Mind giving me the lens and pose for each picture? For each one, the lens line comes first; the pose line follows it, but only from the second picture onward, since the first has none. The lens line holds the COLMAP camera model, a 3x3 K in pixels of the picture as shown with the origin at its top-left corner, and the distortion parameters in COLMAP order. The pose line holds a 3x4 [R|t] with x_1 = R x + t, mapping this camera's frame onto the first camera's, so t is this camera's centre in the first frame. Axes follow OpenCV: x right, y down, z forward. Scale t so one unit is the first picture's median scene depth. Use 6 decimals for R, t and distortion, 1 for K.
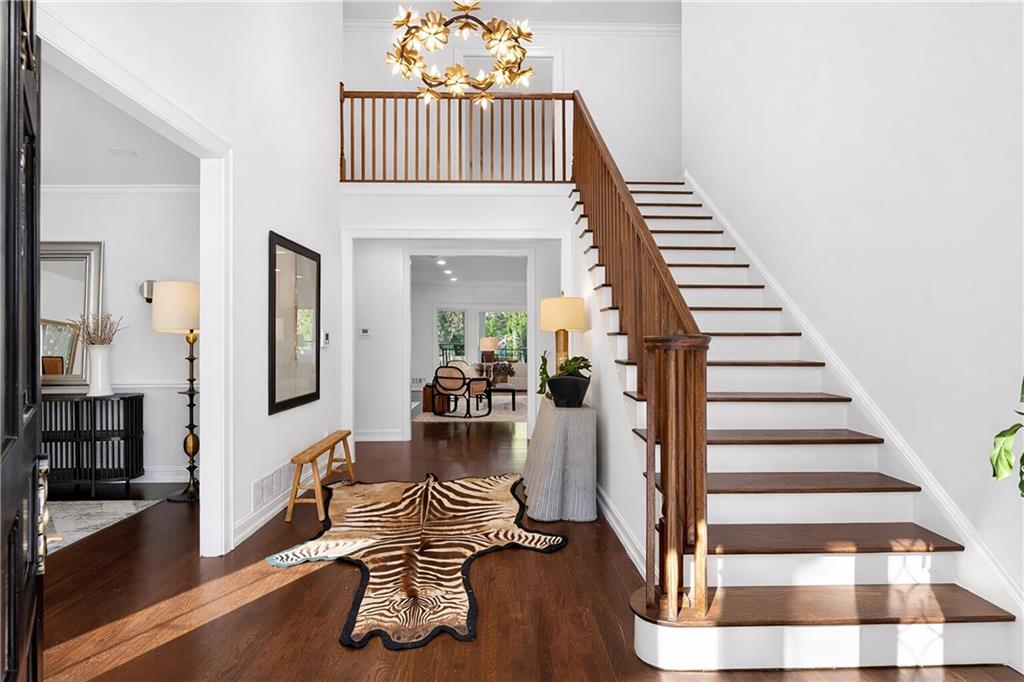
lens RADIAL K [[527.2, 0, 512.5], [0, 527.2, 337.3], [0, 0, 1]] dist [0.002078, 0.000513]
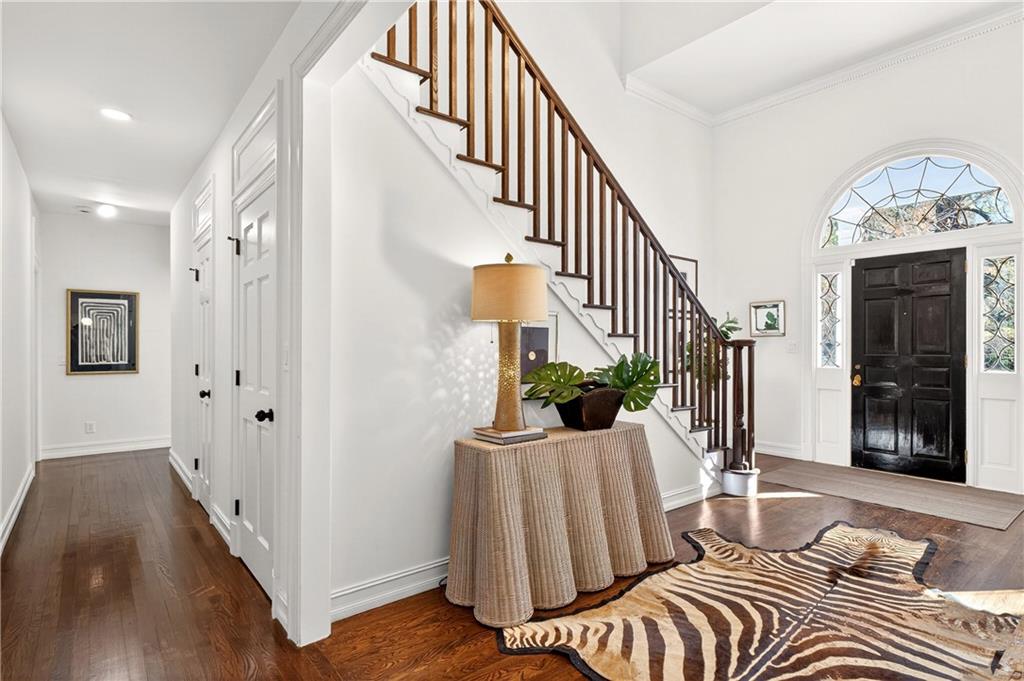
lens RADIAL K [[527.2, 0, 512.5], [0, 527.2, 336.8], [0, 0, 1]] dist [0.002078, 0.000513]
pose [[-0.598243, 0.005995, 0.801292, -0.443532], [-0.001771, 0.999960, -0.008804, 0.005048], [-0.801313, -0.006686, -0.598209, 1.576101]]
